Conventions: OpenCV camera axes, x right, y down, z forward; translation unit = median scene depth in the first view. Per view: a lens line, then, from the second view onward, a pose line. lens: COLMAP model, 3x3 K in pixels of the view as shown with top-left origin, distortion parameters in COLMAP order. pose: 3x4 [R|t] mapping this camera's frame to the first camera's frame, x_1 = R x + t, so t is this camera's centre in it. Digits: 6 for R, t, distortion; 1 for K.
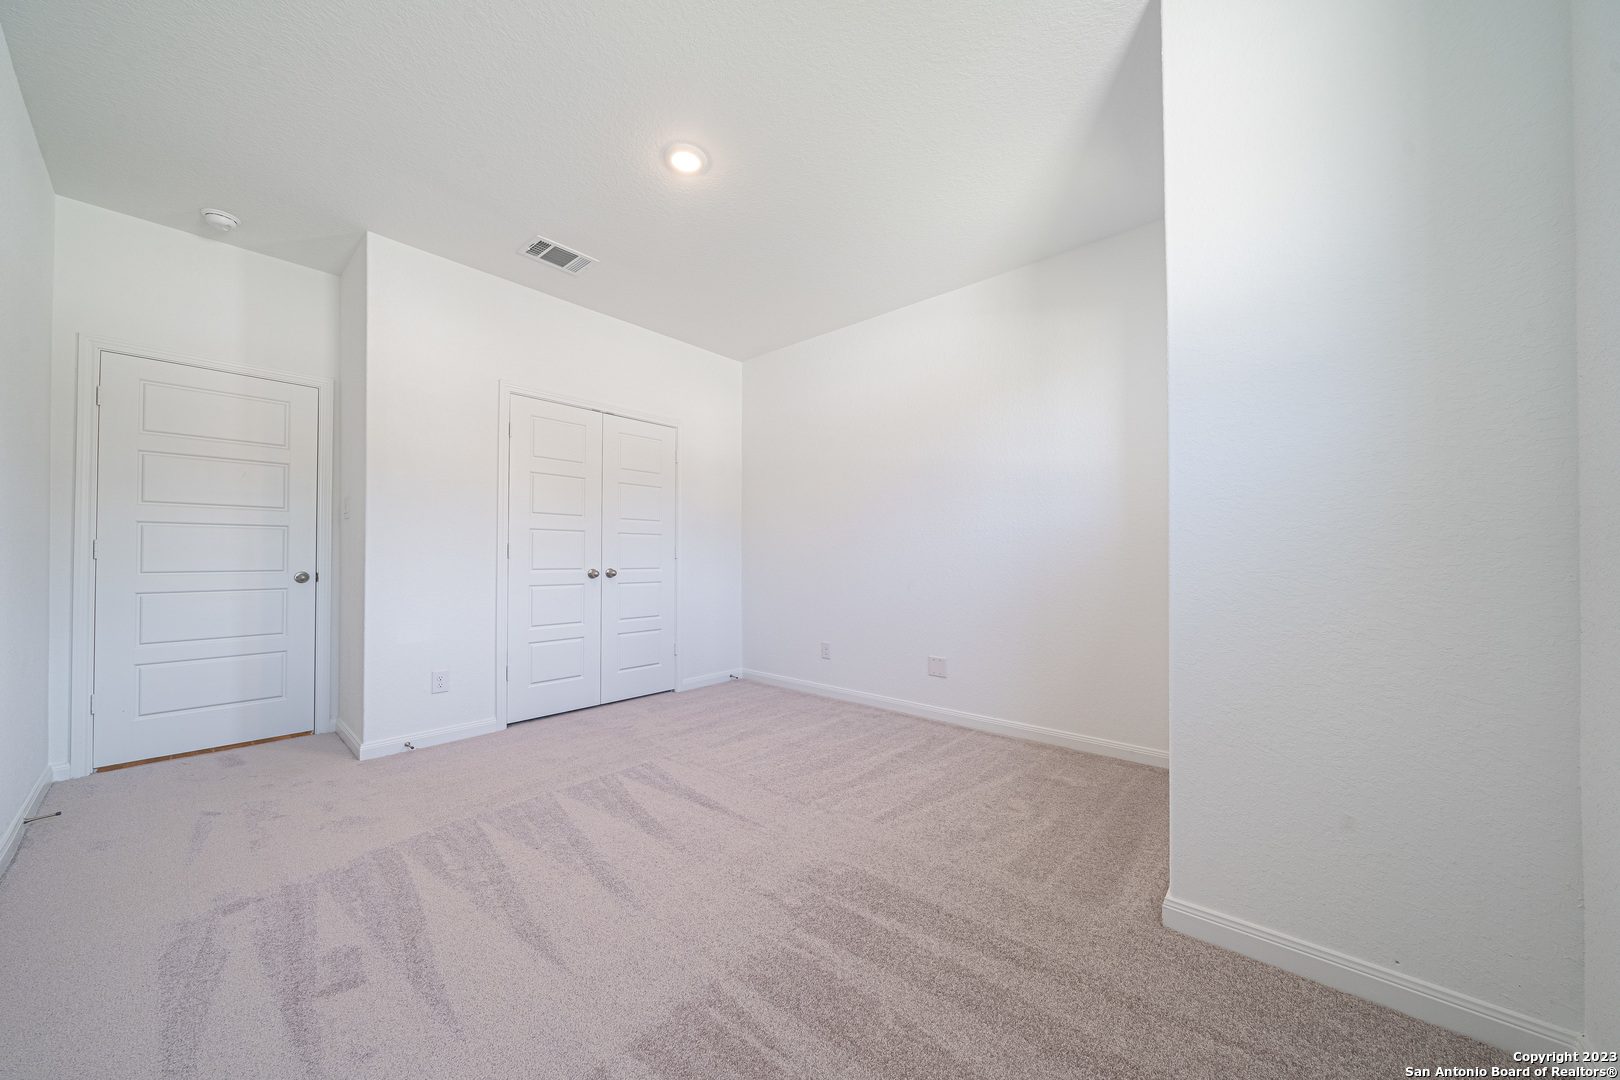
lens RADIAL K [[565.5, 0, 807.5], [0, 565.5, 547.2], [0, 0, 1]] dist [-0.001941, -0.000337]
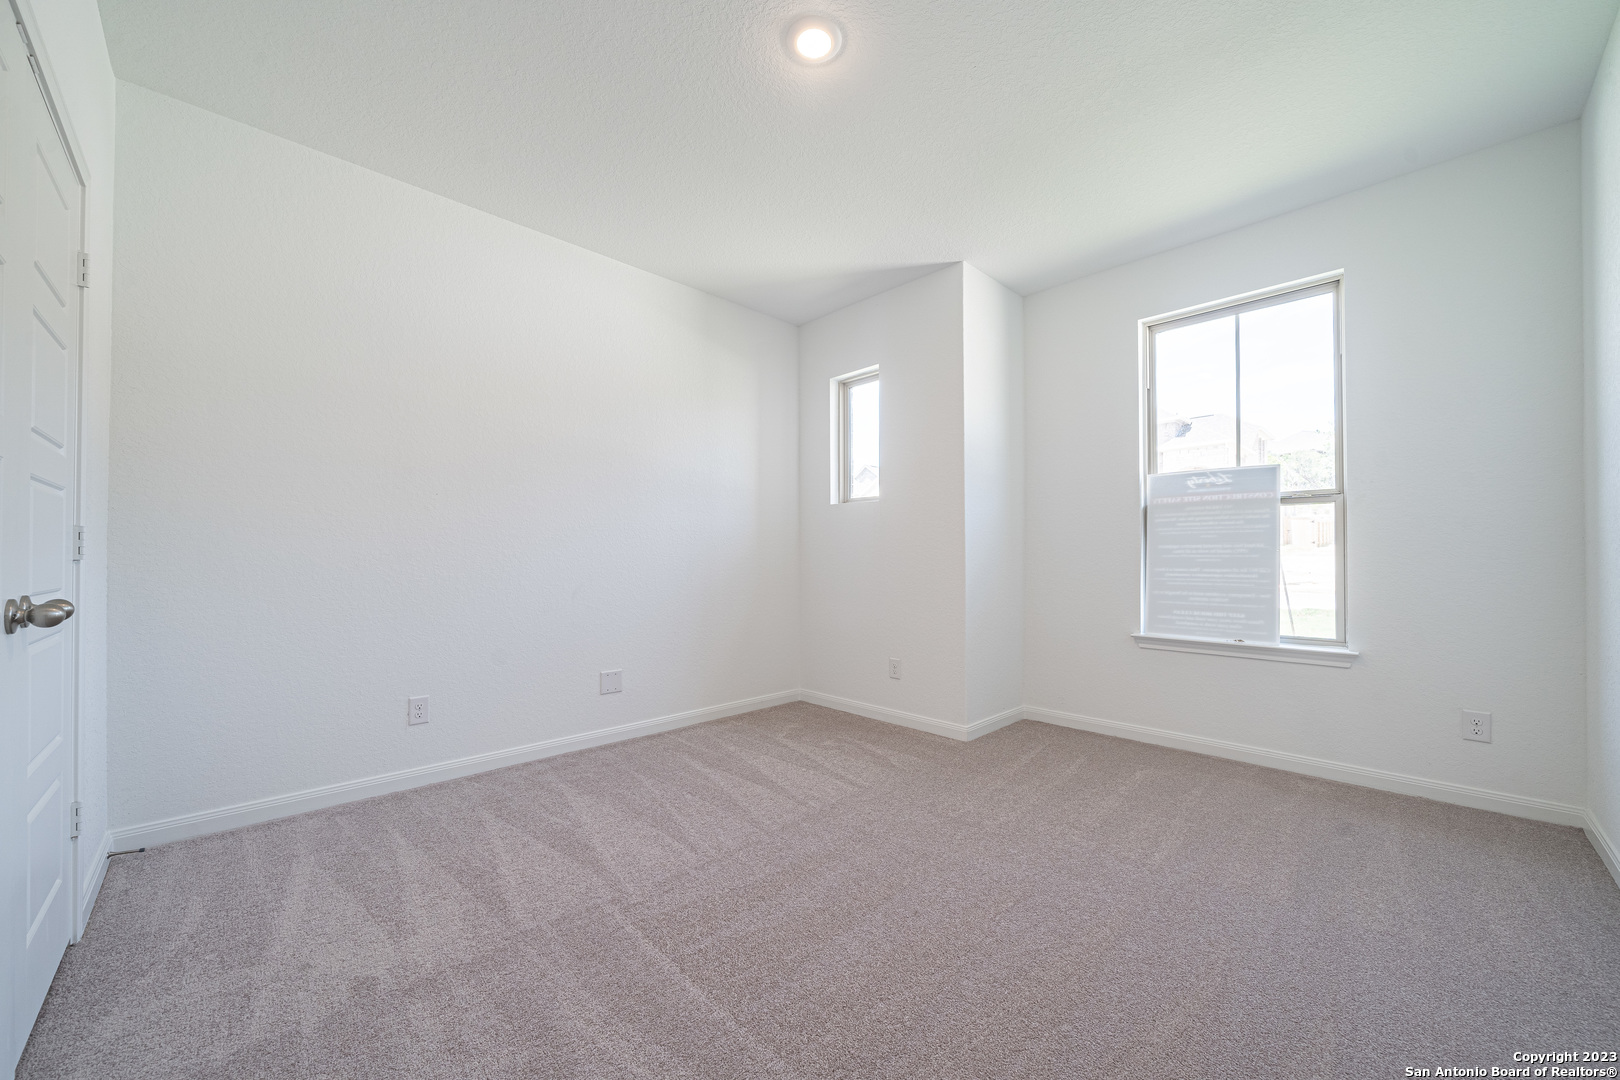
lens RADIAL K [[614.6, 0, 819.4], [0, 614.6, 548.2], [0, 0, 1]] dist [-0.012008, -0.000038]
pose [[0.075325, 0.008203, 0.997125, -0.722268], [-0.008661, 0.999934, -0.007572, 0.010047], [-0.997121, -0.008066, 0.075391, 0.638173]]
